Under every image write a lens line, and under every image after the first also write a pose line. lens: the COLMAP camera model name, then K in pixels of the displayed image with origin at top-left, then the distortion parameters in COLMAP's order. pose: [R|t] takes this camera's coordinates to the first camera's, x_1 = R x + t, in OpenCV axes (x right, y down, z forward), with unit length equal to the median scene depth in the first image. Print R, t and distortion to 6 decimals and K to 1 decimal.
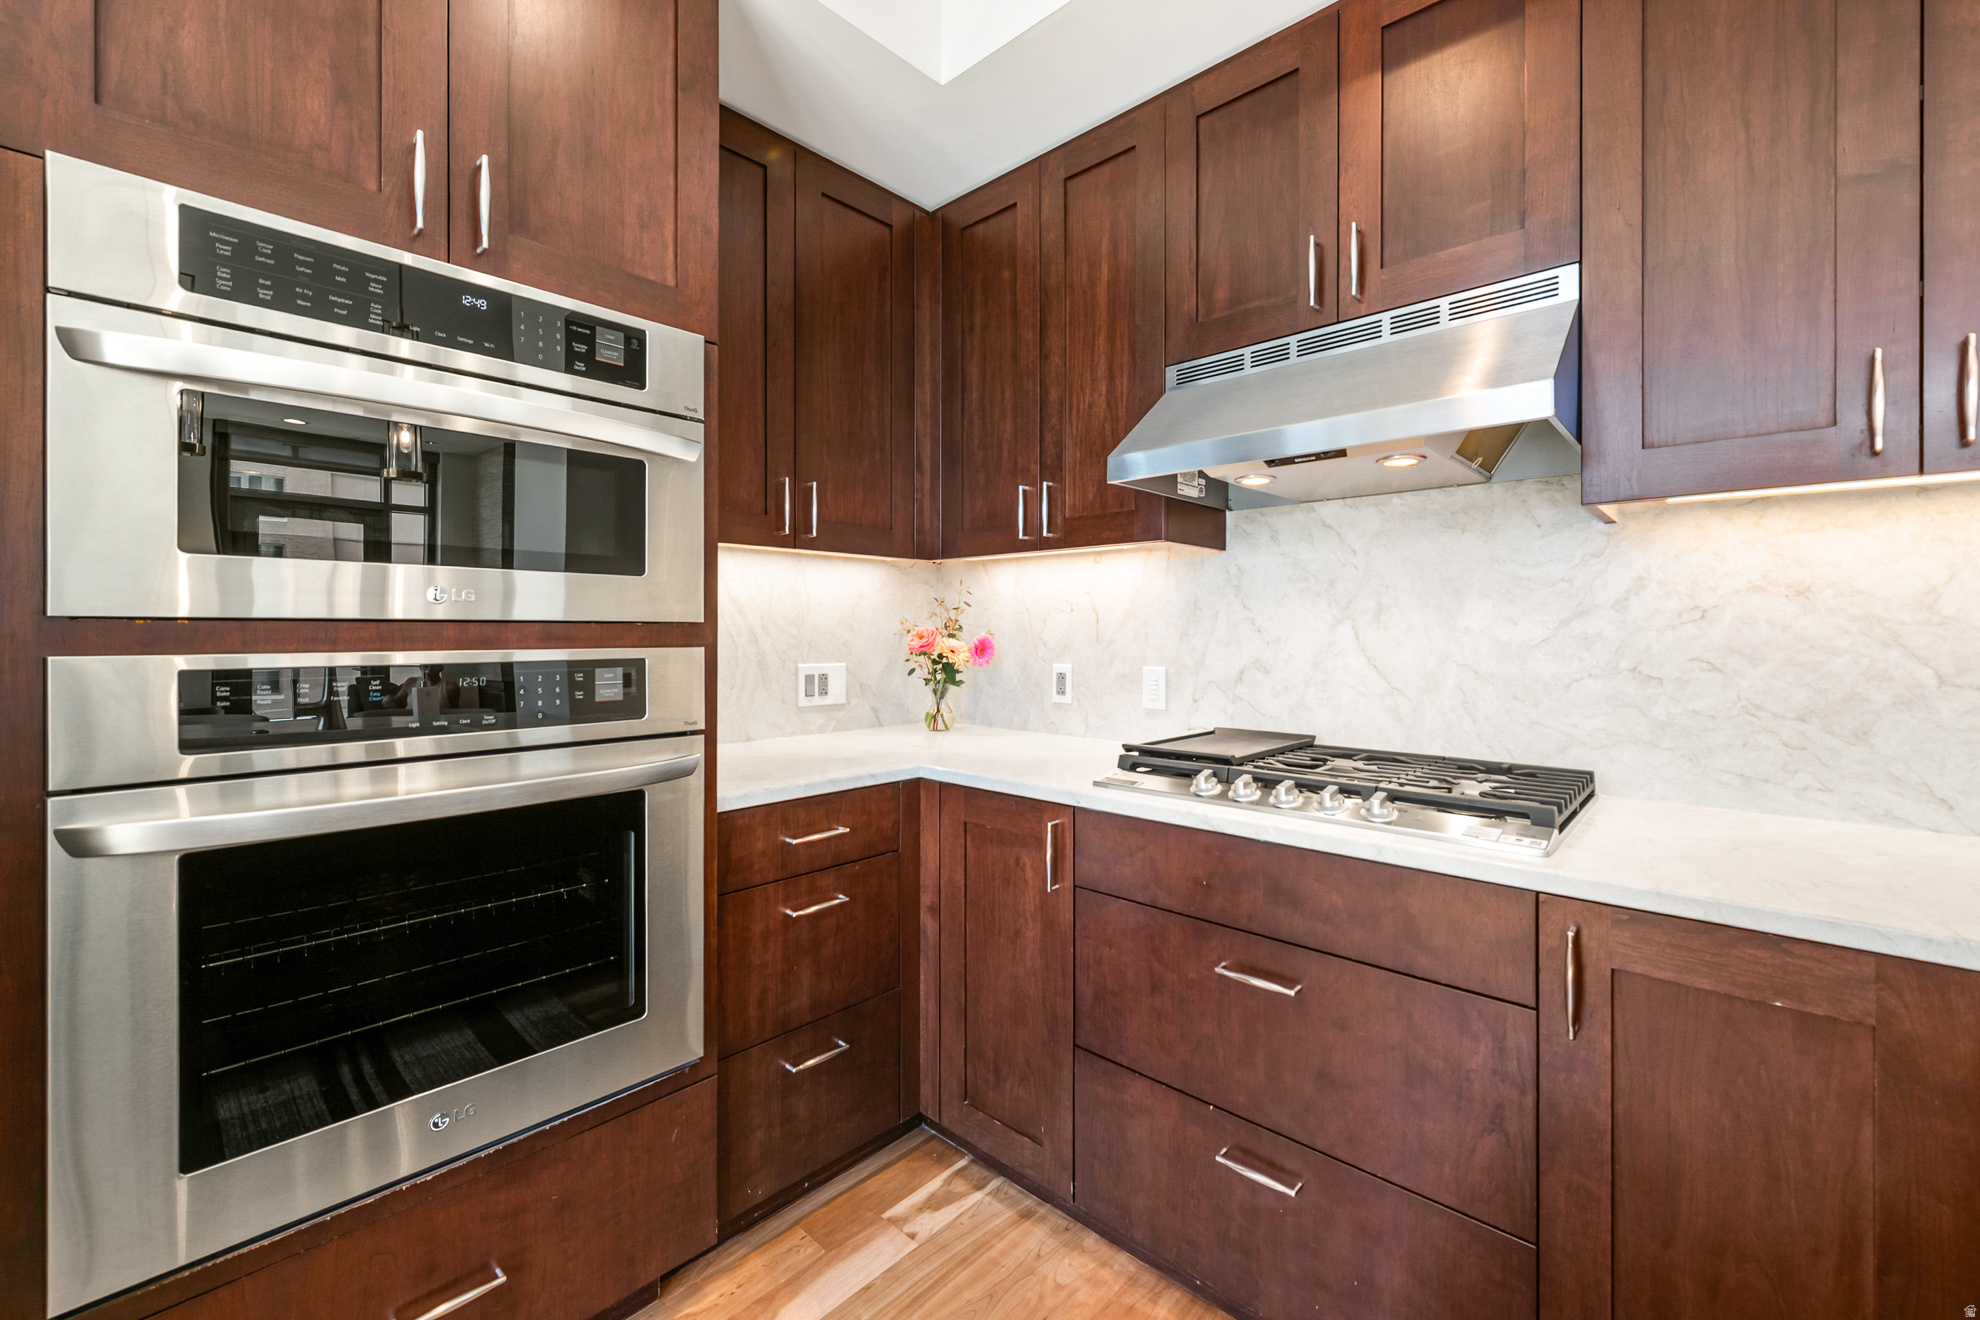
lens RADIAL K [[807.5, 0, 997.5], [0, 807.5, 631.8], [0, 0, 1]] dist [0.000345, 0.000057]
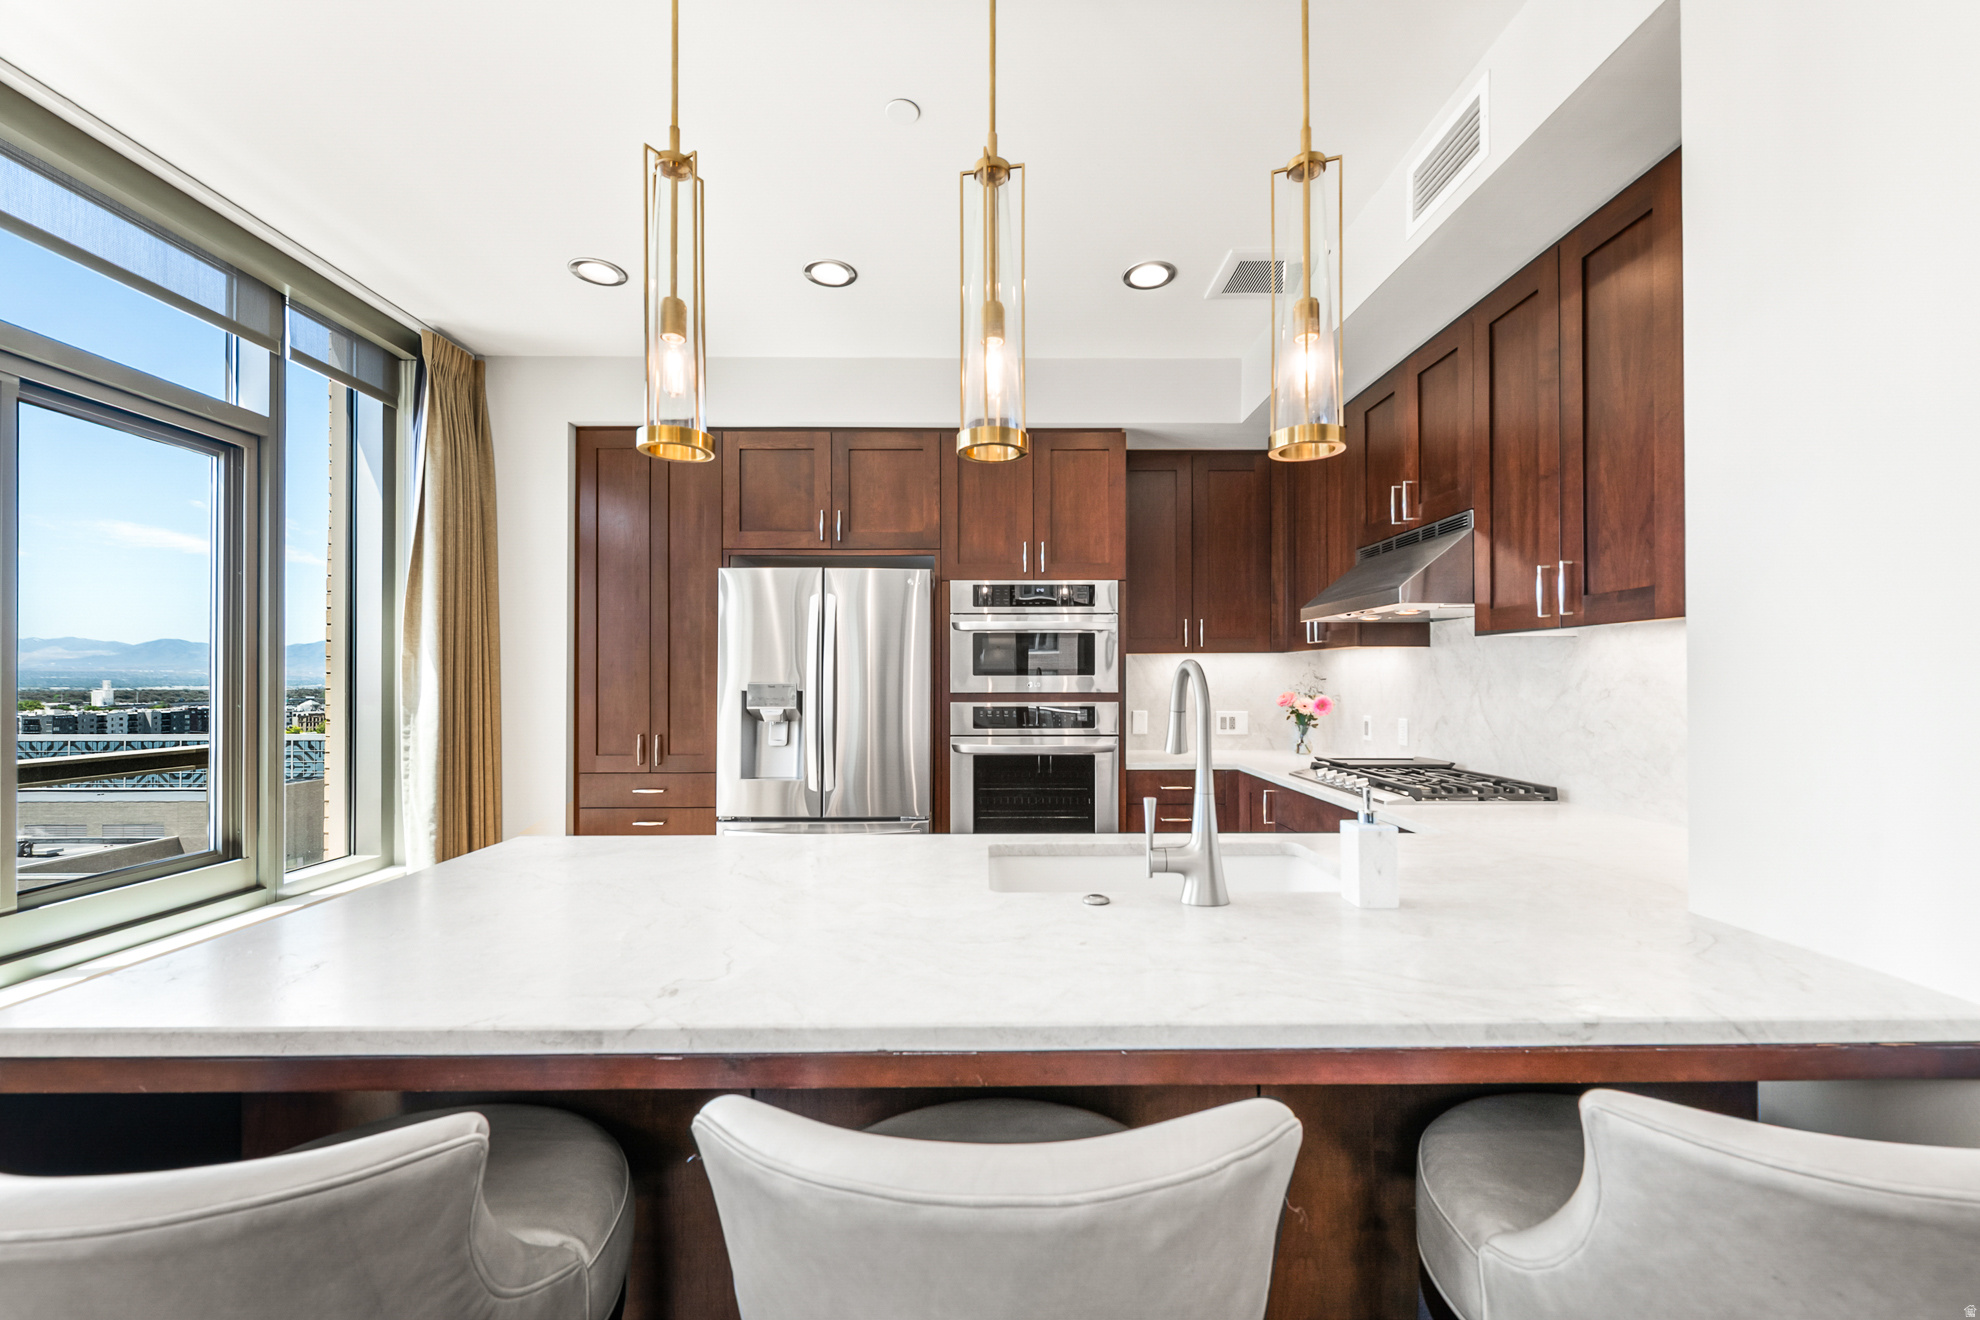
lens RADIAL K [[787.9, 0, 996.7], [0, 787.9, 672.4], [0, 0, 1]] dist [0.001167, -0.000003]
pose [[0.687272, -0.008303, -0.726353, 0.936089], [0.001275, 0.999947, -0.010224, -0.039903], [0.726399, 0.006100, 0.687246, -0.782370]]
